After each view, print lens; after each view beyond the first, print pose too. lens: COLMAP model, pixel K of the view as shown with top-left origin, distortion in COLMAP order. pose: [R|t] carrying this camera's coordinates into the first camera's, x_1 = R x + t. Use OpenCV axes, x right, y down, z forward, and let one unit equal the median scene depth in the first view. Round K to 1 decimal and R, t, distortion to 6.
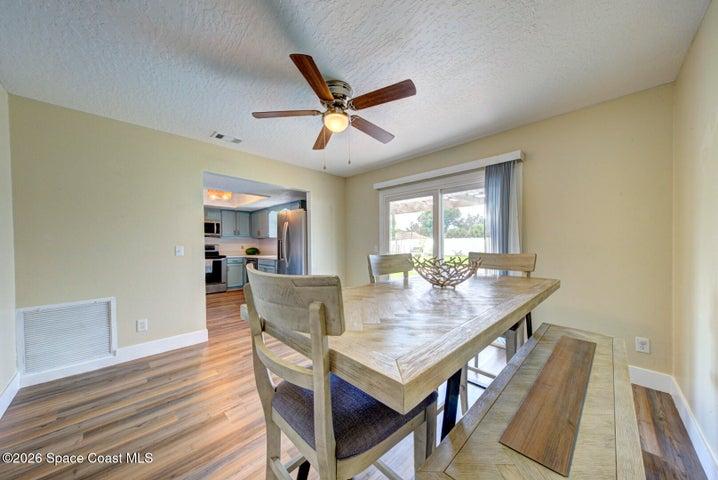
lens RADIAL K [[244.8, 0, 365.9], [0, 244.8, 245.4], [0, 0, 1]] dist [0.010404, -0.000135]
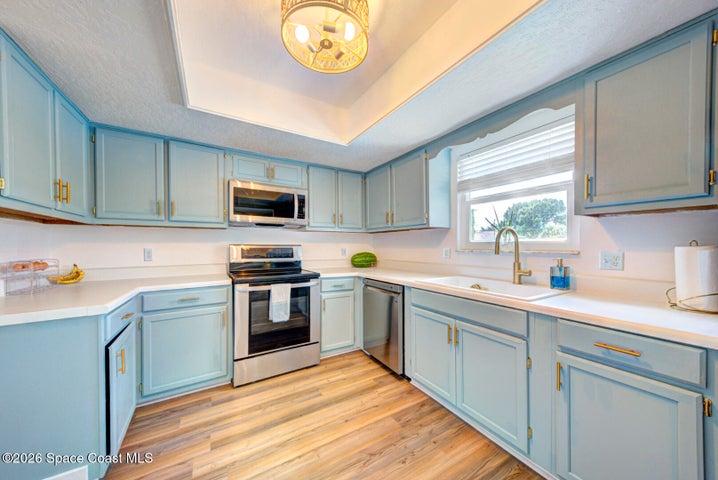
lens RADIAL K [[244.8, 0, 363.1], [0, 244.8, 243.6], [0, 0, 1]] dist [0.010404, -0.000135]
pose [[0.970220, 0.000902, -0.242225, -0.379056], [-0.004582, 0.999882, -0.014630, -0.001448], [0.242183, 0.015304, 0.970110, 0.590250]]
